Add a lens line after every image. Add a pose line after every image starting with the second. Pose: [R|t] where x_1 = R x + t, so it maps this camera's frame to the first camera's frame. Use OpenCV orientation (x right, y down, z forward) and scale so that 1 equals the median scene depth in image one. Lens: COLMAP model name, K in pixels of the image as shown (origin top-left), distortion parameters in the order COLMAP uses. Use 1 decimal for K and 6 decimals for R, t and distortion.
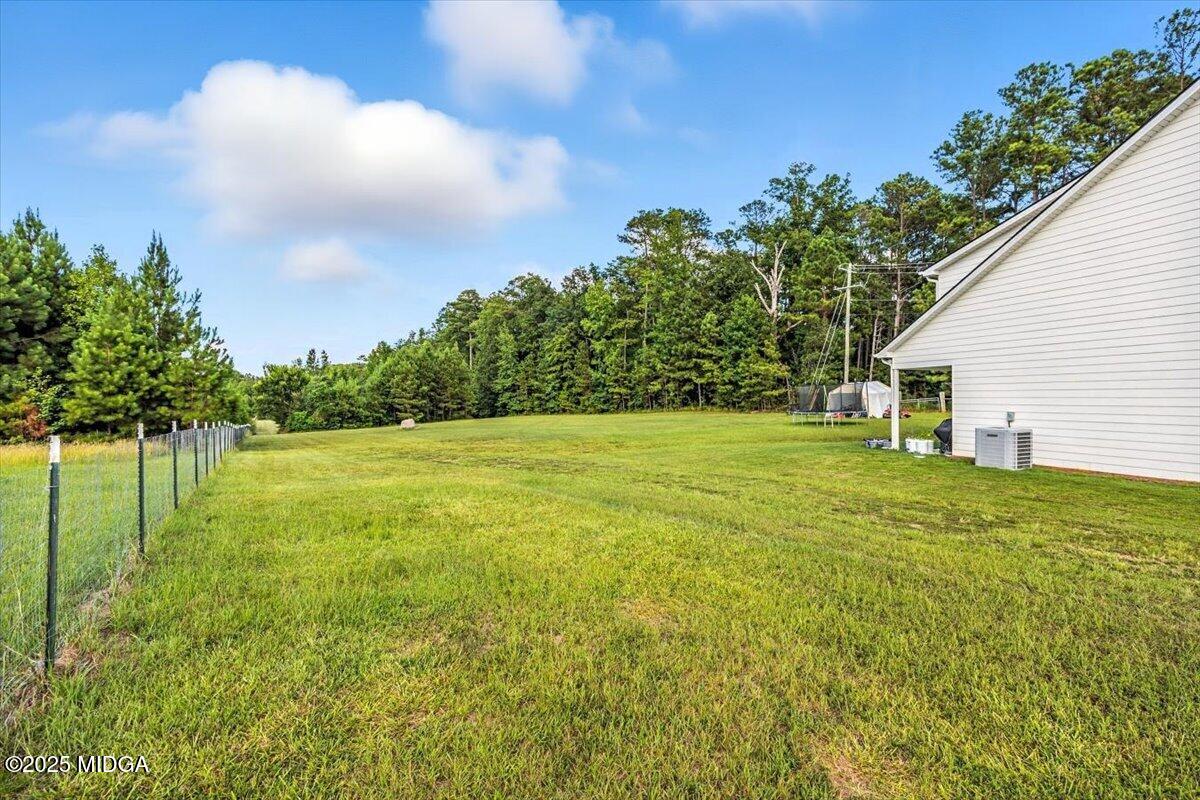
lens RADIAL K [[457.0, 0, 597.6], [0, 457.0, 396.8], [0, 0, 1]] dist [-0.000058, 0.000050]
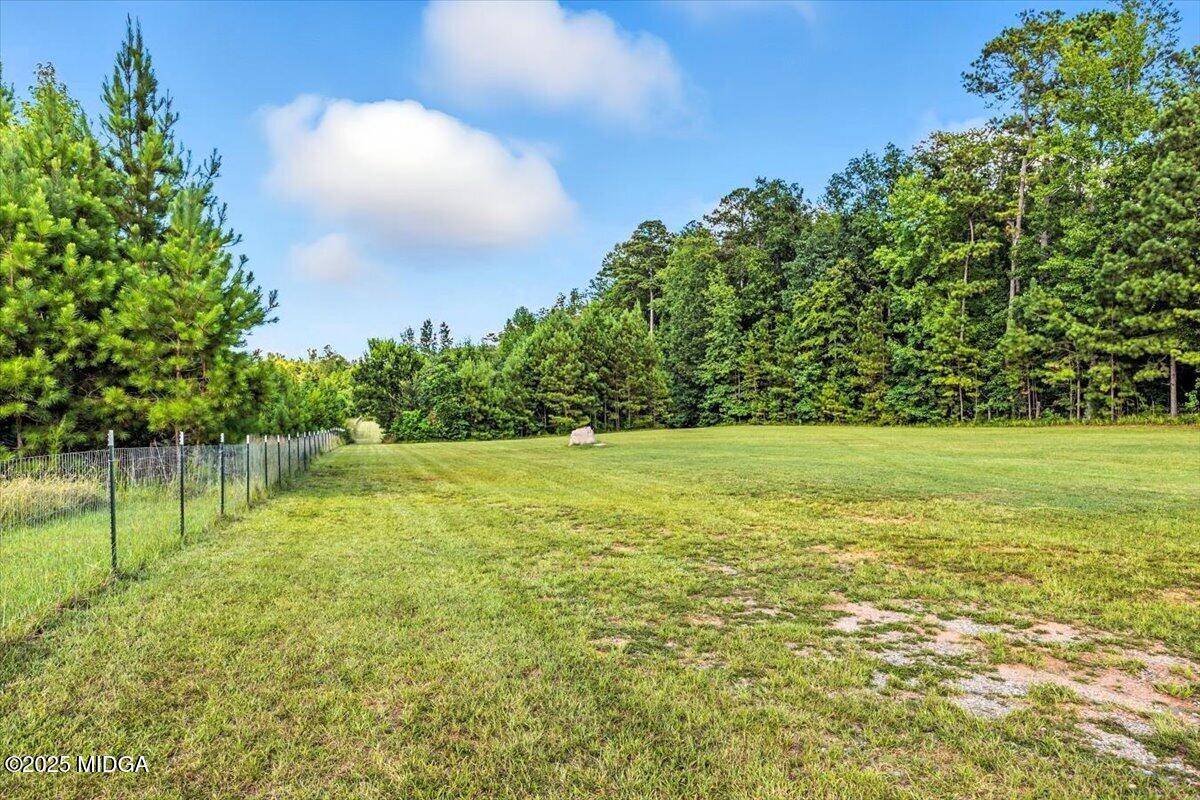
lens RADIAL K [[656.2, 0, 623.9], [0, 656.2, 422.7], [0, 0, 1]] dist [0.003369, 0.000646]
pose [[0.963863, 0.024059, -0.265309, -0.107516], [-0.013822, 0.999089, 0.040385, 0.007453], [0.266039, -0.035259, 0.963317, 0.174721]]
